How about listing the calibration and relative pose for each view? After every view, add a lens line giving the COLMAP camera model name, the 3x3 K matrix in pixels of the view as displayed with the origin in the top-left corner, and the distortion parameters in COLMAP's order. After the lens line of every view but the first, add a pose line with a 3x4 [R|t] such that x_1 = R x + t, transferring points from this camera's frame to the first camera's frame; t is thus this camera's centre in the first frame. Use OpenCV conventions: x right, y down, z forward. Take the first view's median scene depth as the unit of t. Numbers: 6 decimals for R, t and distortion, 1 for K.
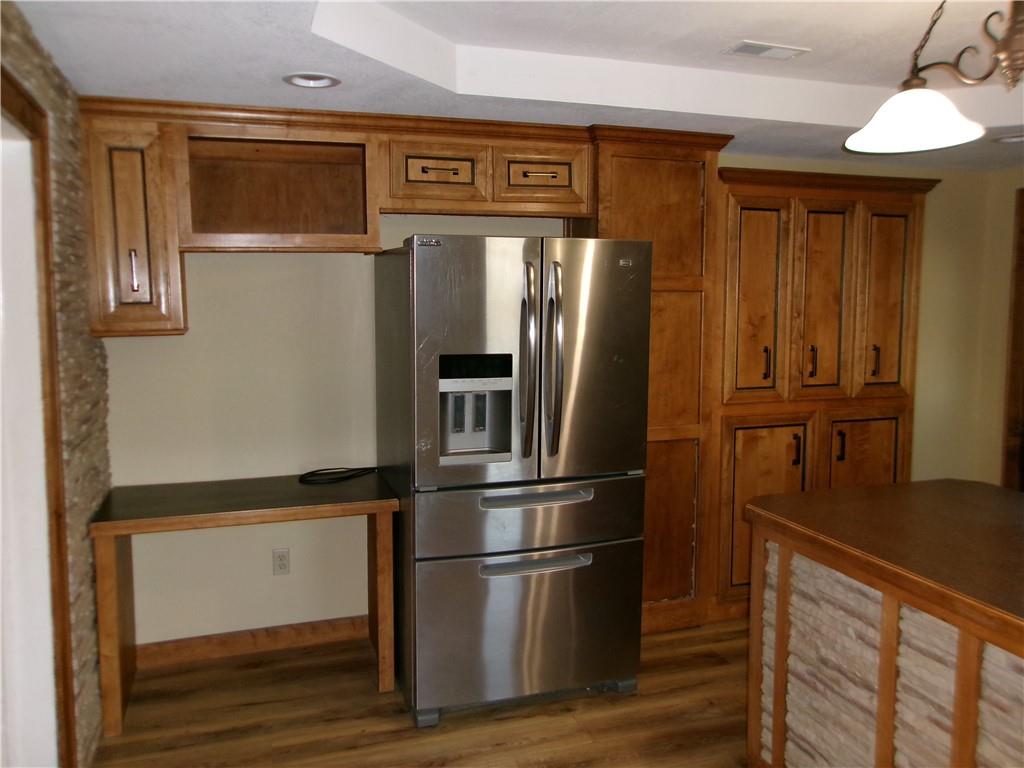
lens RADIAL K [[807.3, 0, 511.1], [0, 807.3, 380.9], [0, 0, 1]] dist [-0.001802, -0.001598]
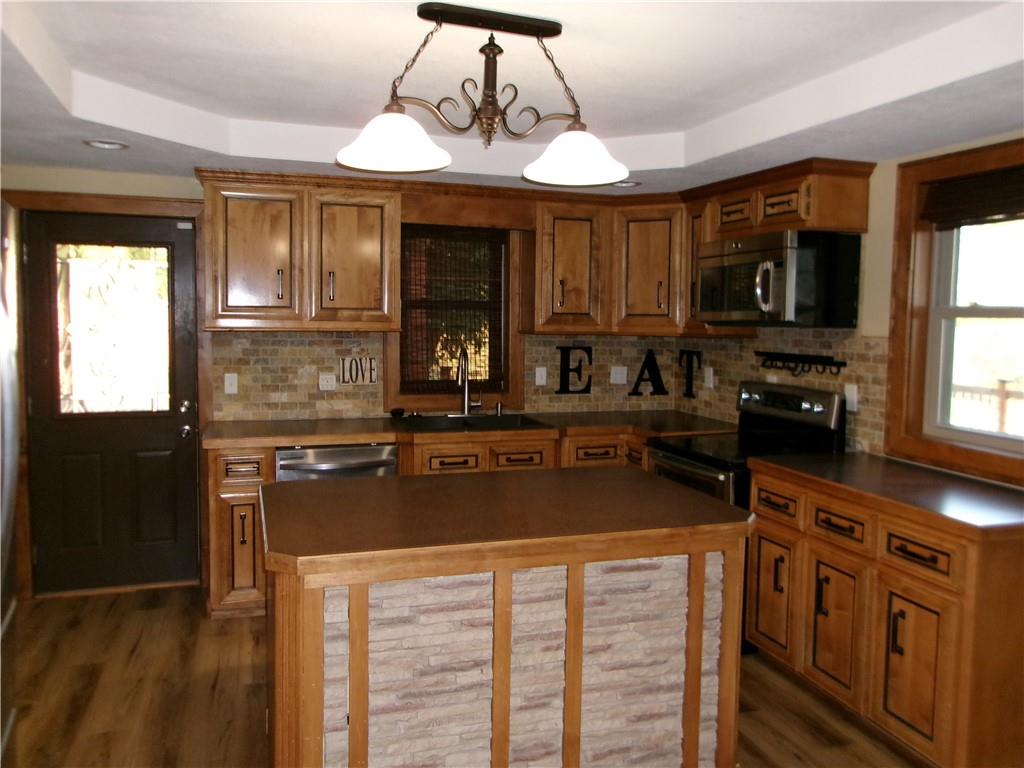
lens RADIAL K [[807.3, 0, 512.2], [0, 807.3, 377.8], [0, 0, 1]] dist [-0.001802, -0.001598]
pose [[-0.003970, -0.083769, 0.996477, -0.605887], [0.091792, 0.992248, 0.083779, -0.093664], [-0.995770, 0.091801, 0.003750, 0.889267]]
